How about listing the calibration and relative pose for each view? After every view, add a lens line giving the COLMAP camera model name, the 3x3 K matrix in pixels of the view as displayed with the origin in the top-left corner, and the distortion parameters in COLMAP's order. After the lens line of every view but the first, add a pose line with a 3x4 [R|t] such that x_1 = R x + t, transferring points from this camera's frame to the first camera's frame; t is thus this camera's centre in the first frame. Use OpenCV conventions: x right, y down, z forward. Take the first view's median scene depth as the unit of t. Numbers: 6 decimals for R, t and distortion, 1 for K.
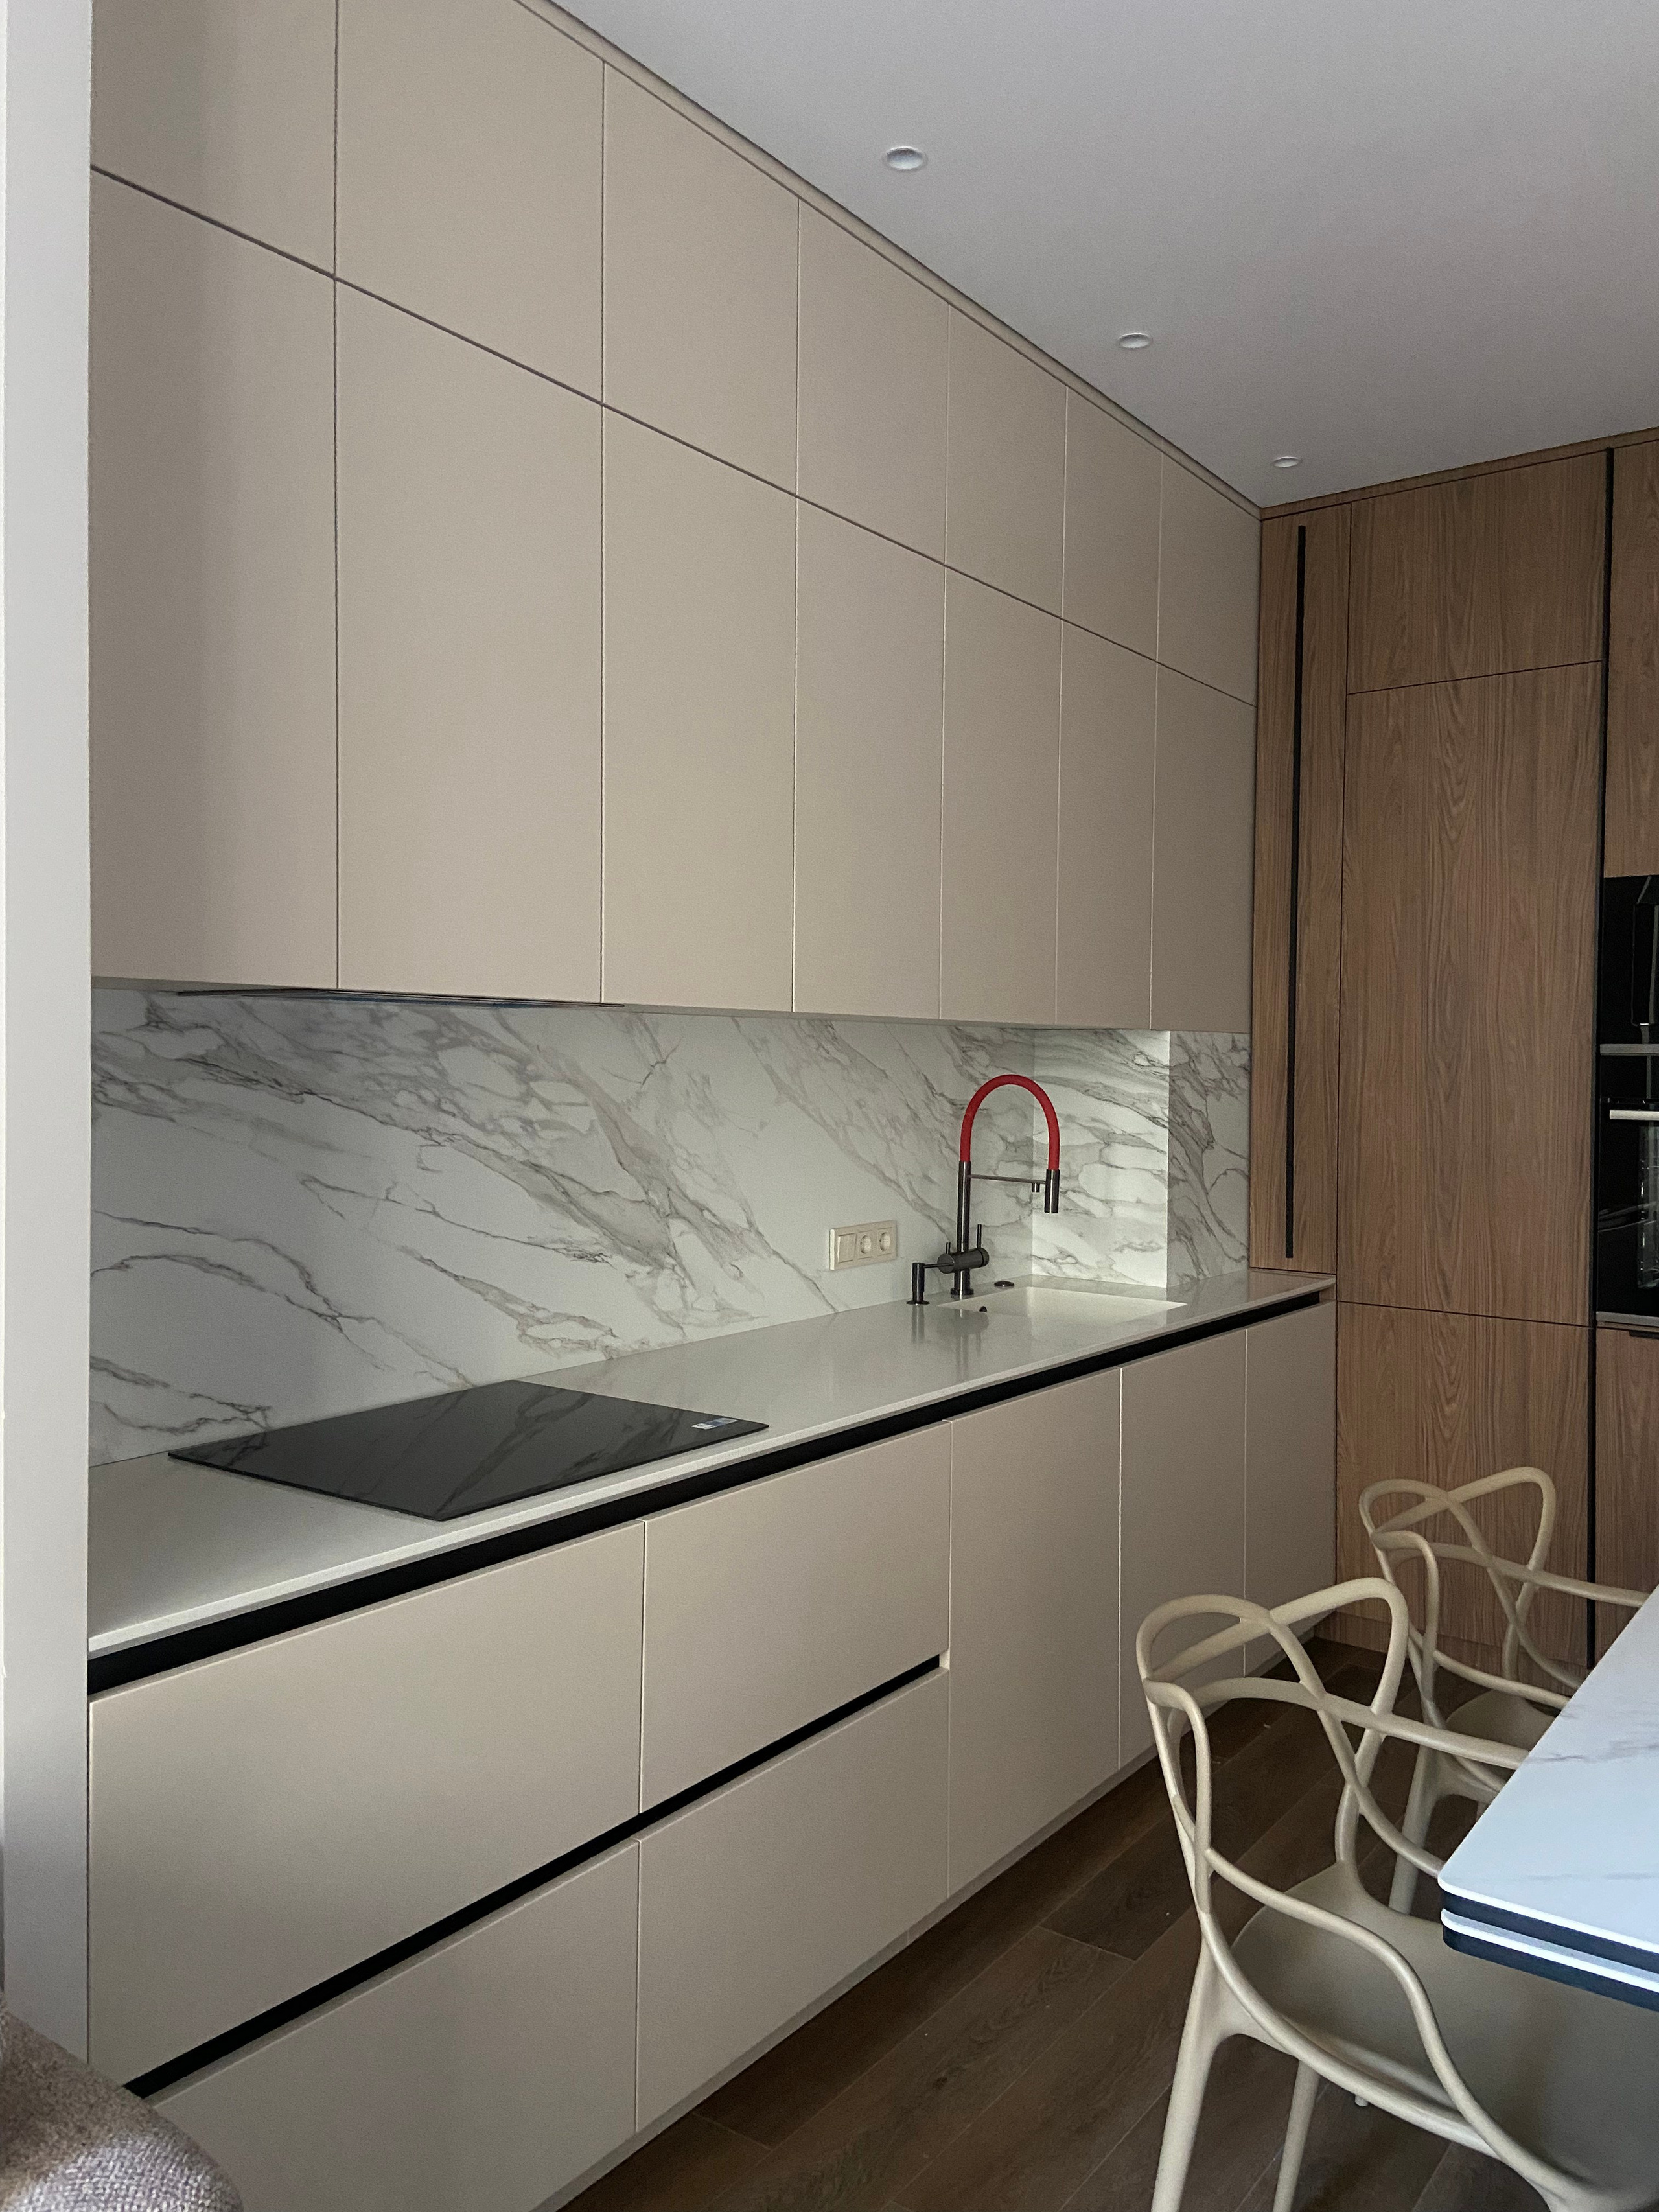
lens RADIAL K [[1651.9, 0, 825.2], [0, 1651.9, 1102.8], [0, 0, 1]] dist [0.048355, -0.099314]
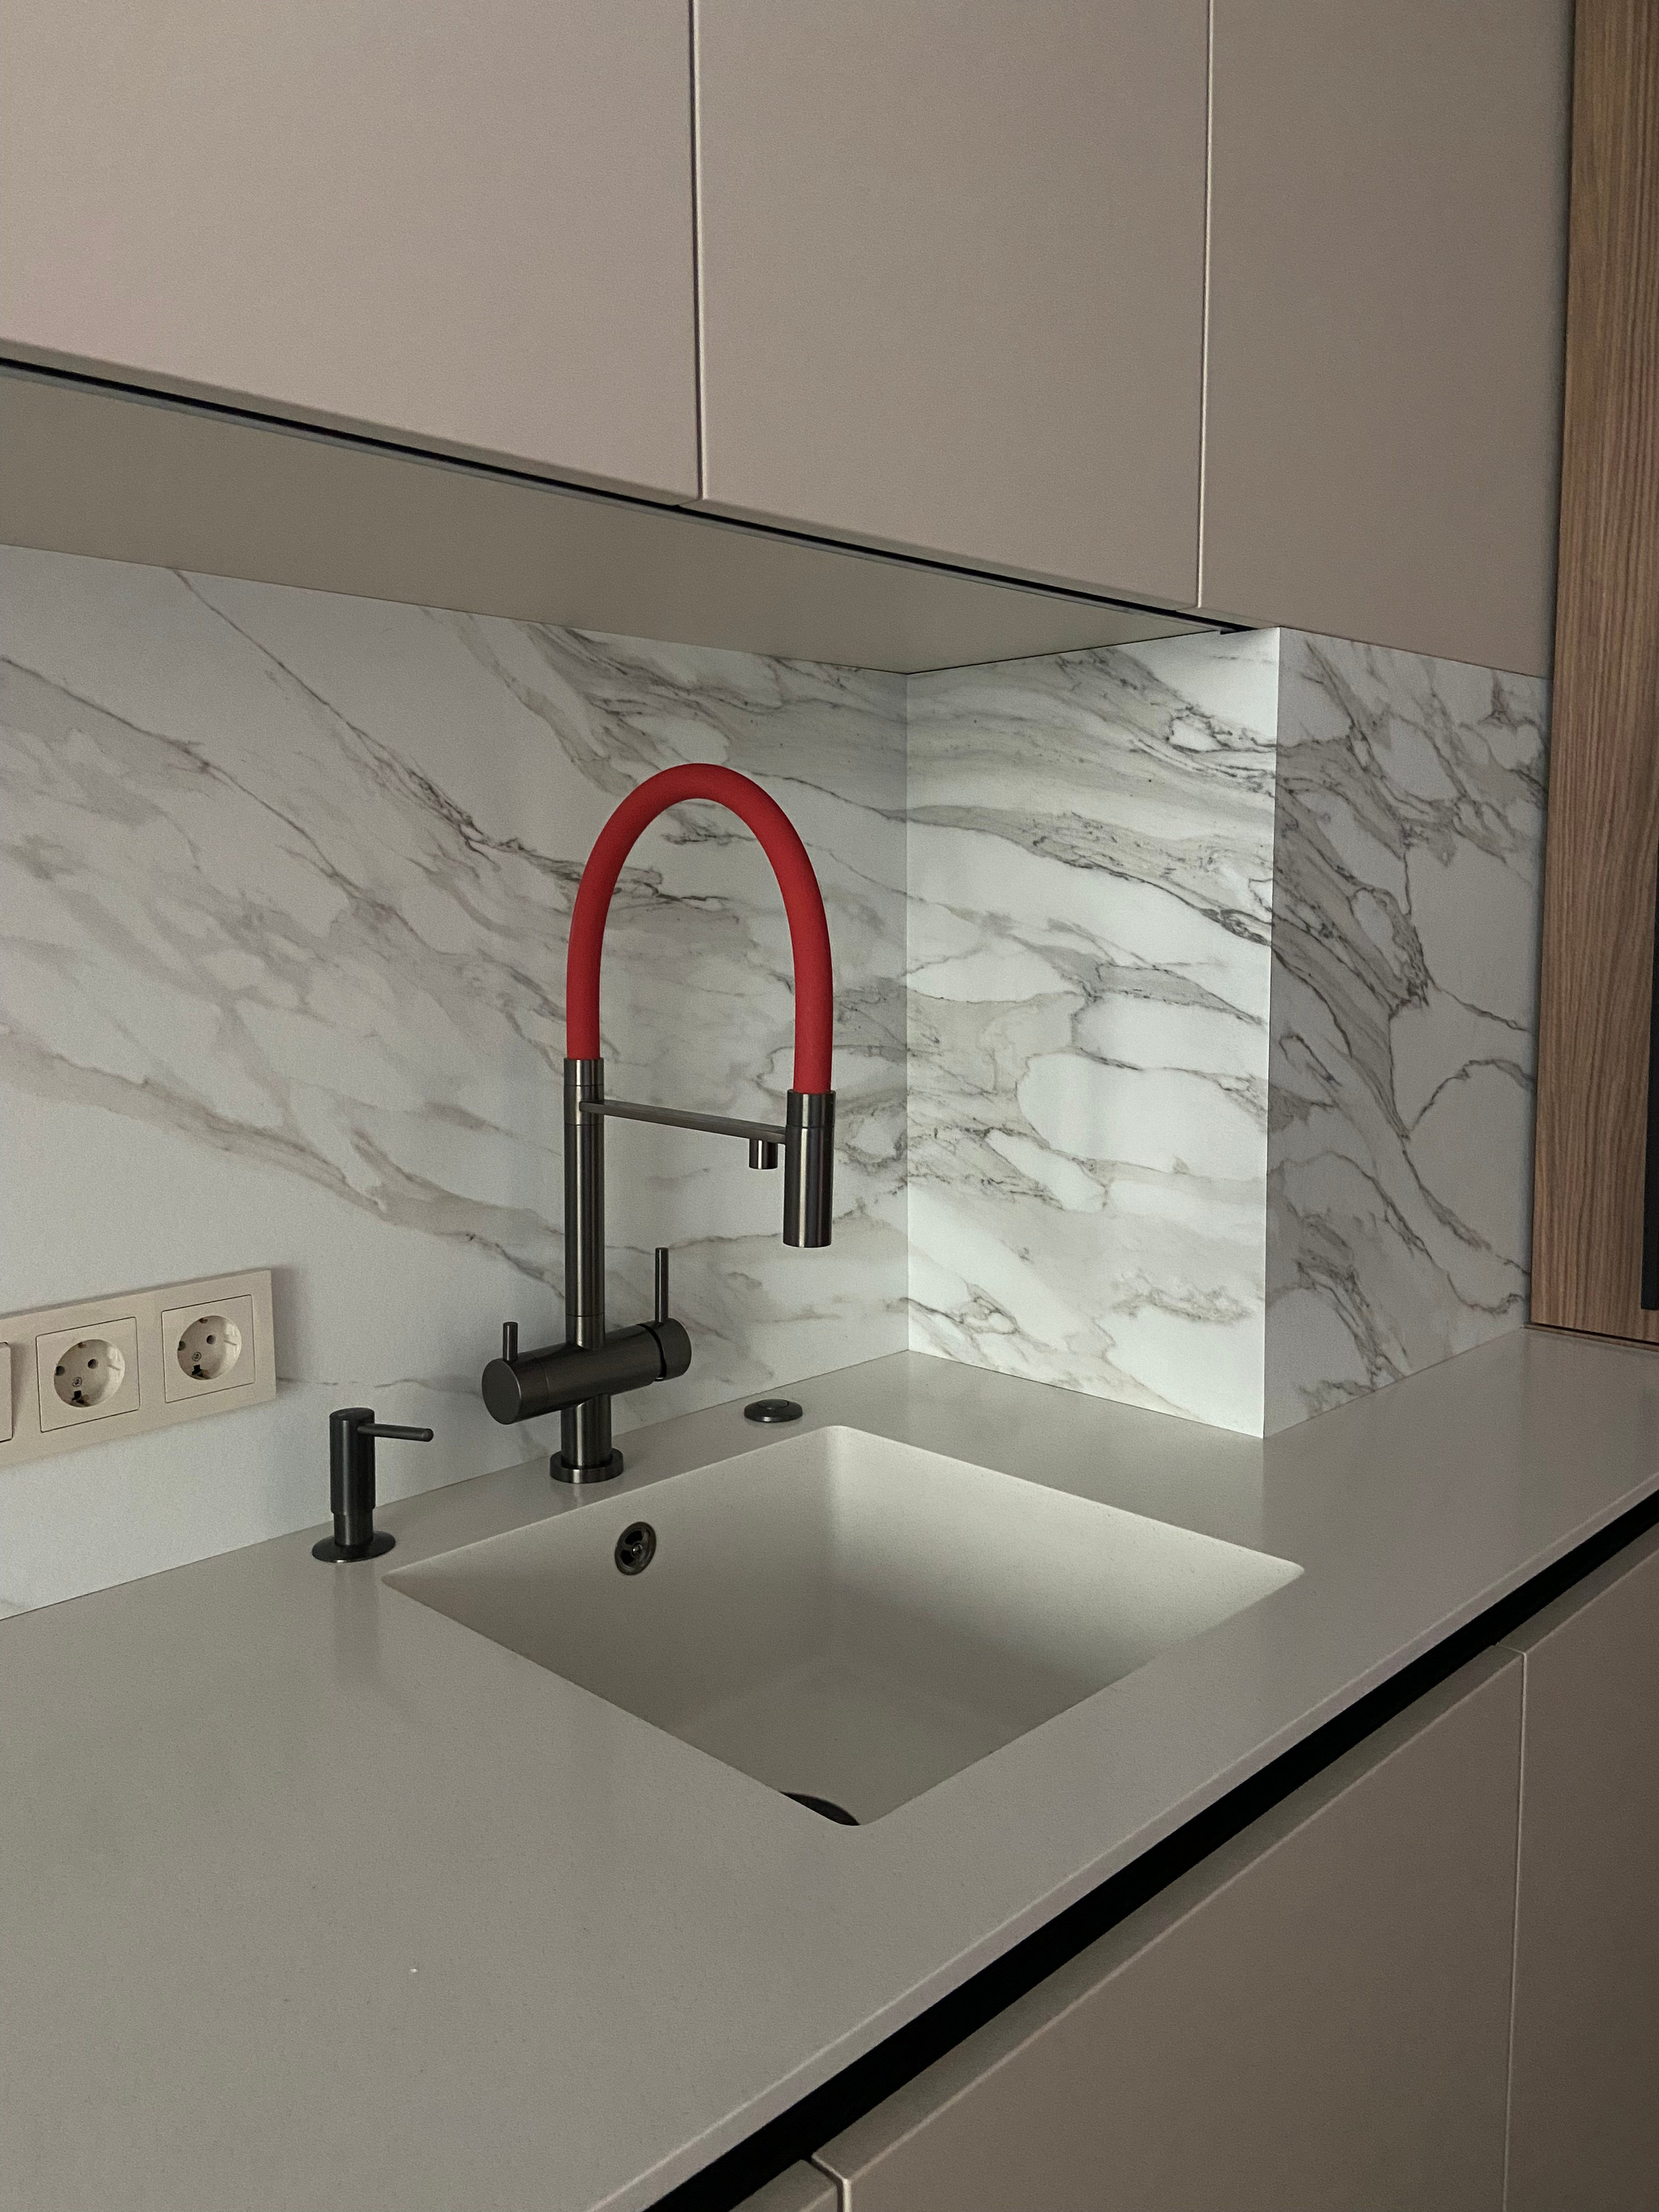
lens RADIAL K [[1655.2, 0, 811.2], [0, 1655.2, 1087.0], [0, 0, 1]] dist [0.060896, -0.000533]
pose [[0.989322, -0.002754, -0.145723, 0.172493], [0.014669, 0.996626, 0.080754, 0.016171], [0.145009, -0.082029, 0.986024, 0.695140]]
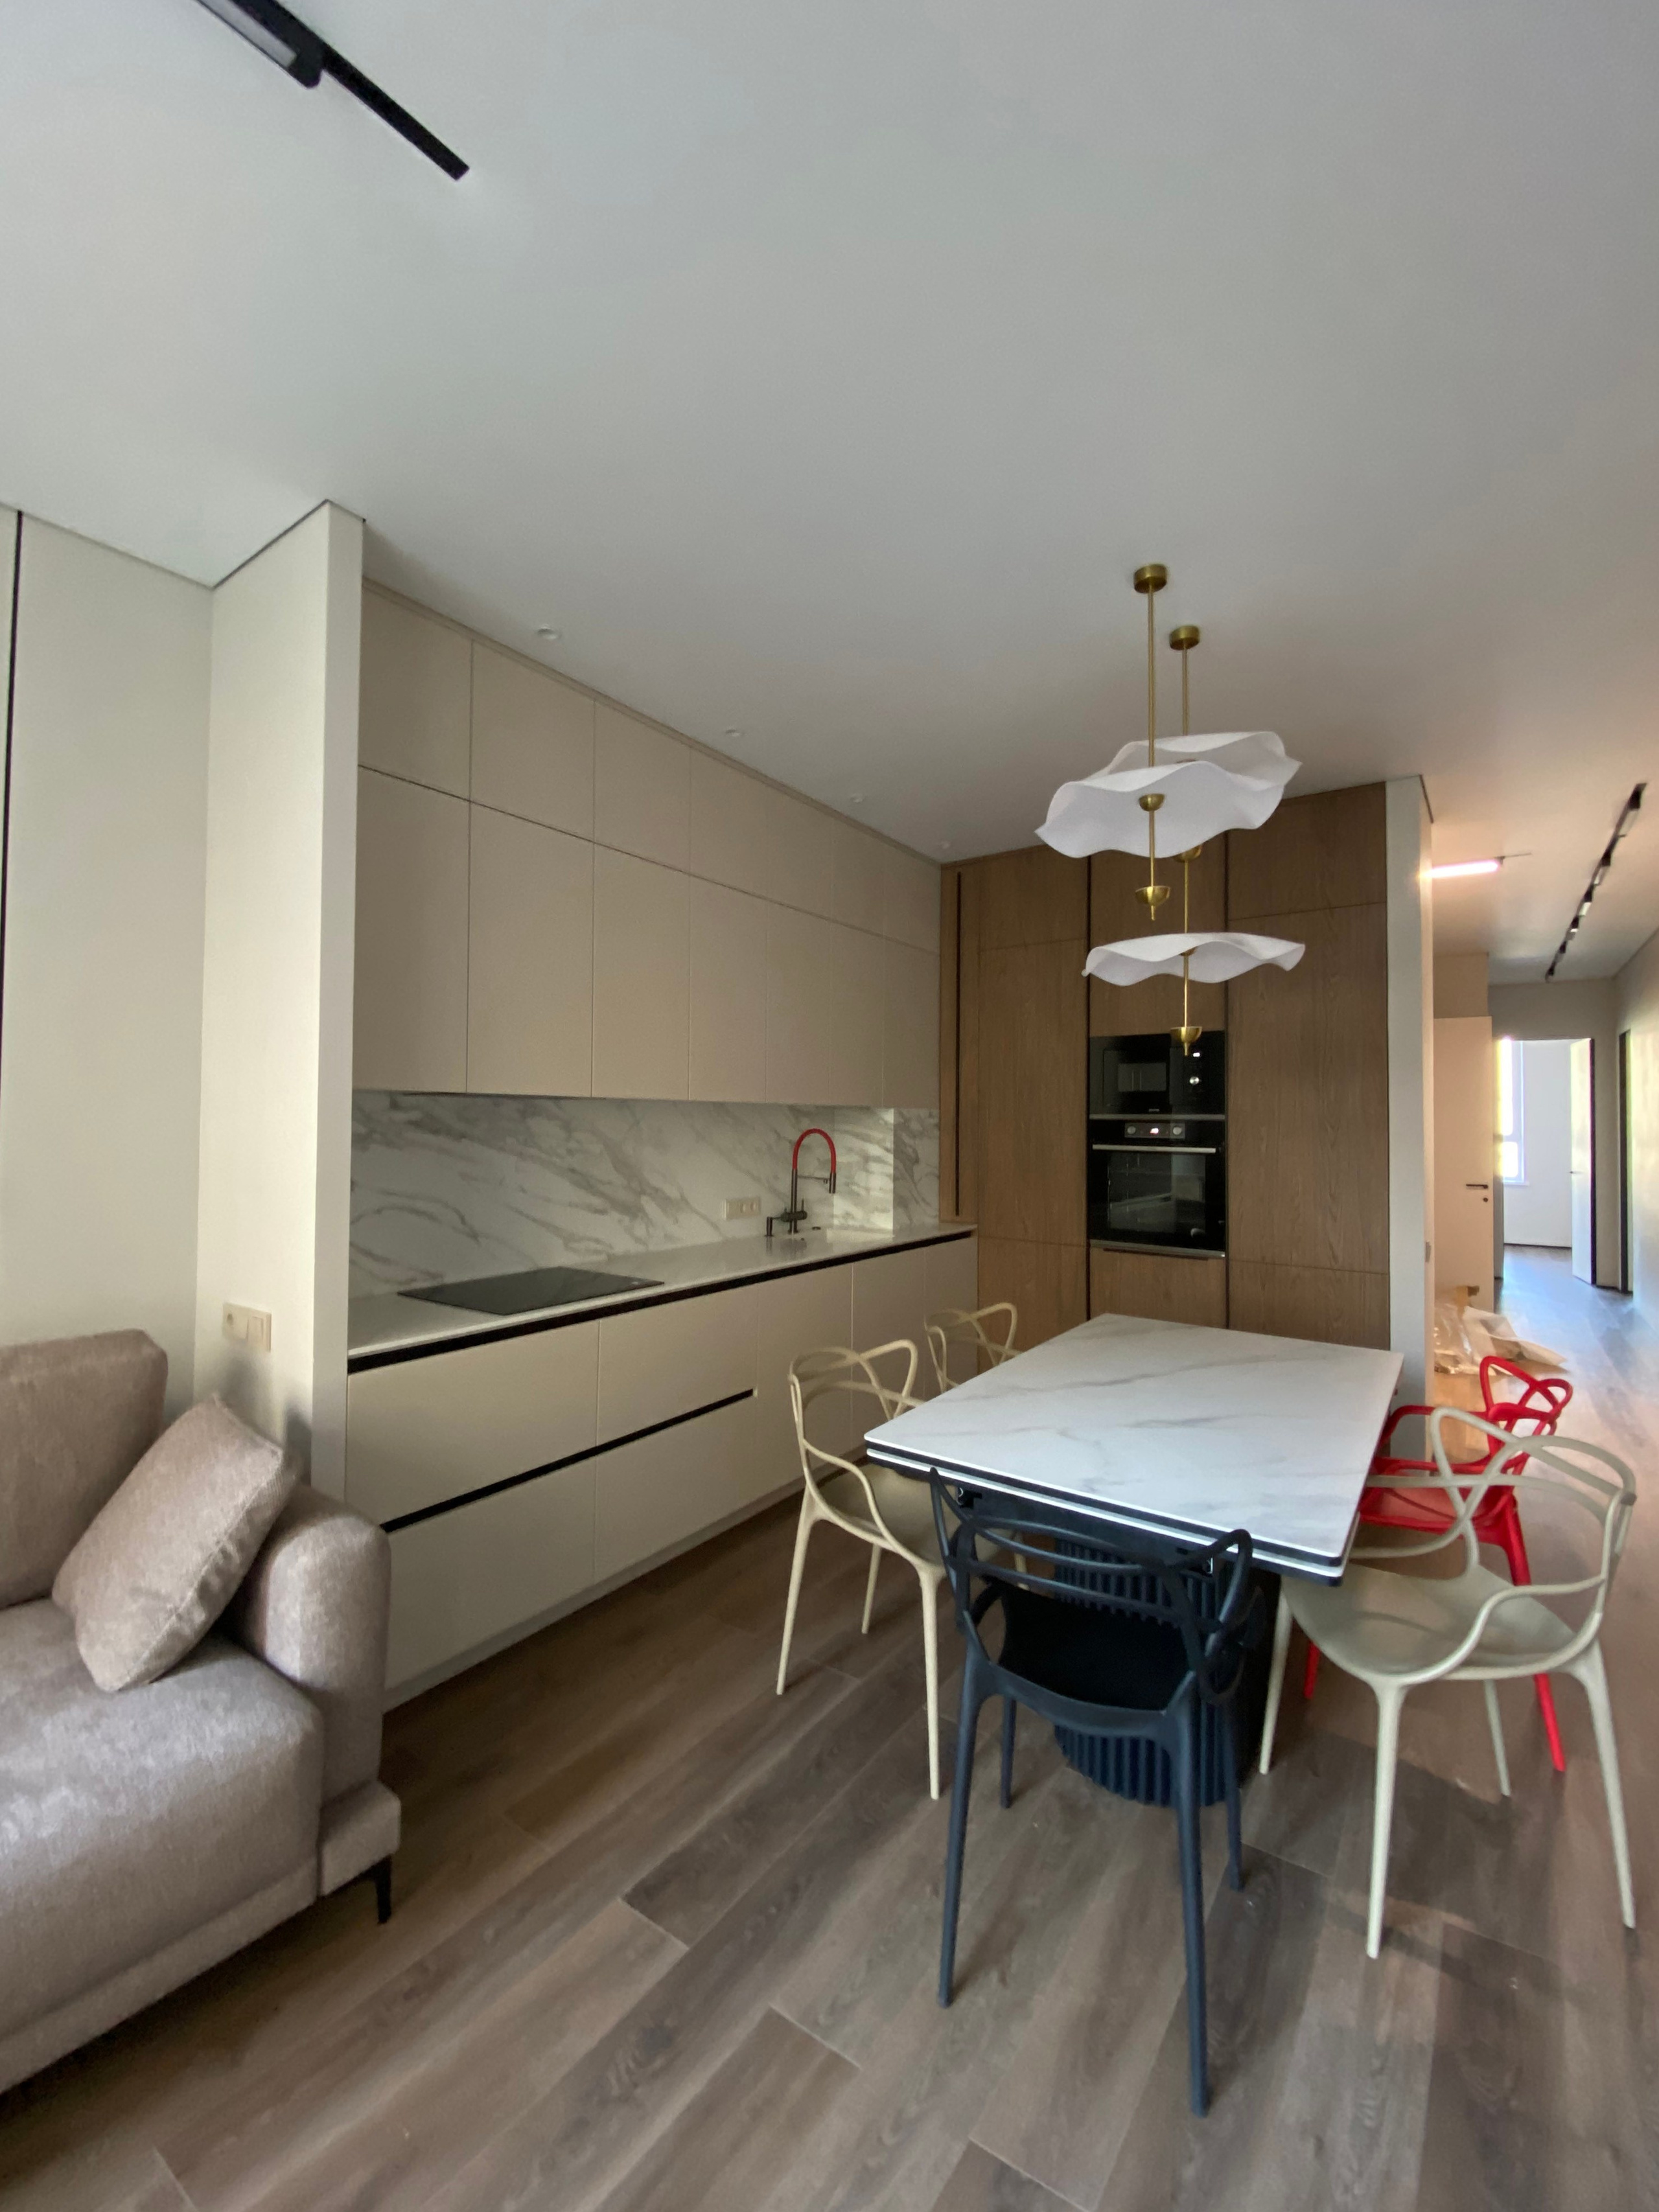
lens RADIAL K [[902.4, 0, 829.5], [0, 902.4, 1106.0], [0, 0, 1]] dist [0.000231, -0.000147]
pose [[0.999763, -0.000646, 0.021777, 0.103834], [0.001567, 0.999104, -0.042296, 0.003000], [-0.021730, 0.042320, 0.998868, -0.161205]]
